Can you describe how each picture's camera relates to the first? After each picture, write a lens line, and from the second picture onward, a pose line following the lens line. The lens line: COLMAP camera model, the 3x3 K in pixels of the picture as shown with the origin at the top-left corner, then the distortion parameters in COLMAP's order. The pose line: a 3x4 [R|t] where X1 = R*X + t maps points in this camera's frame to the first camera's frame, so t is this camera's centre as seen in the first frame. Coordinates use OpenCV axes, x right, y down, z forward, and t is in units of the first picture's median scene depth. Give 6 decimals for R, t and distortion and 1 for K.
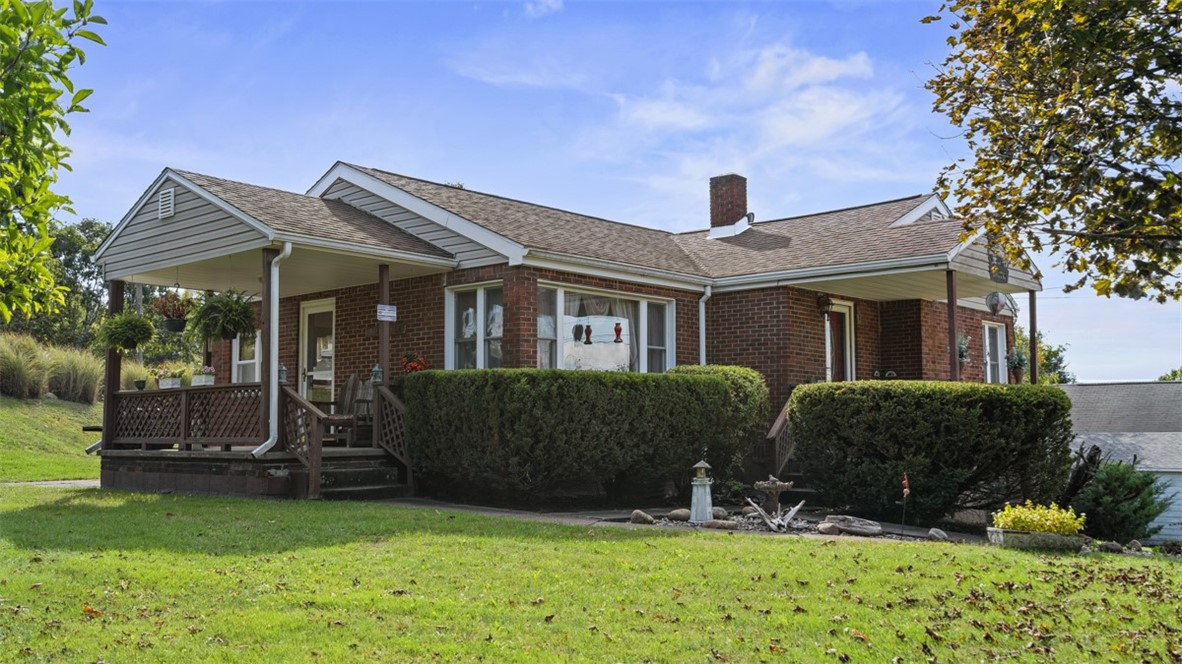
lens RADIAL K [[1093.8, 0, 590.2], [0, 1093.8, 332.5], [0, 0, 1]] dist [0.010849, 0.000000]
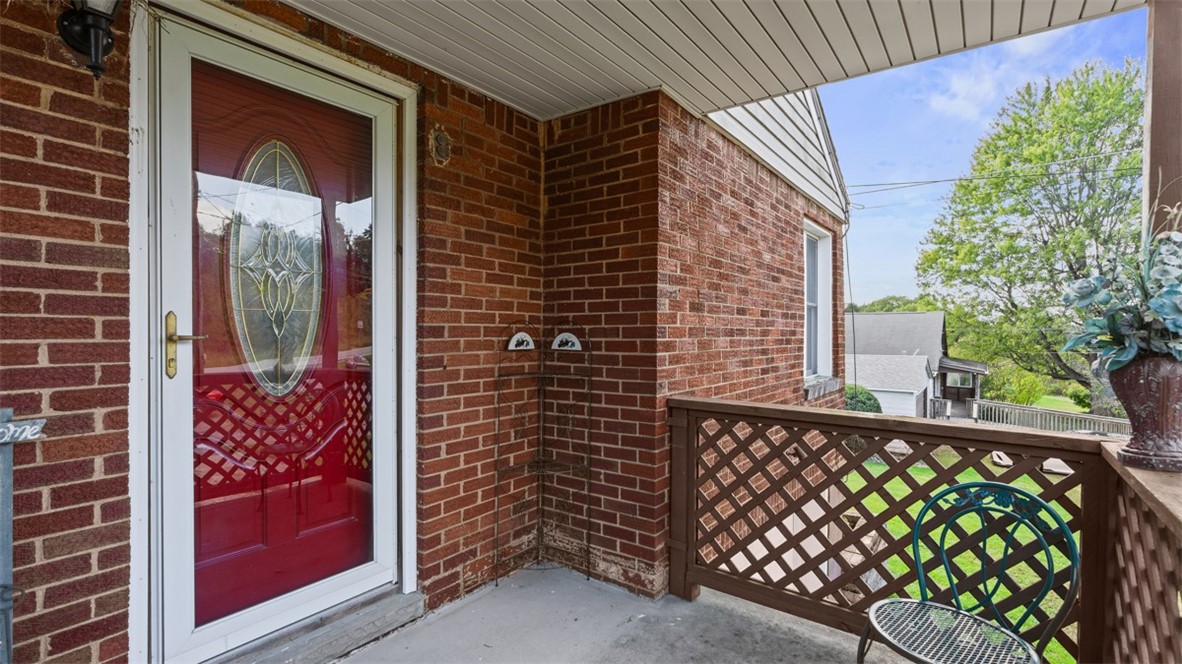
lens RADIAL K [[539.3, 0, 594.9], [0, 539.3, 331.3], [0, 0, 1]] dist [0.000424, 0.000396]
pose [[0.995674, 0.005944, 0.092722, 0.271483], [-0.014787, 0.995369, 0.094980, 0.019790], [-0.091728, -0.095940, 0.991152, 0.851860]]
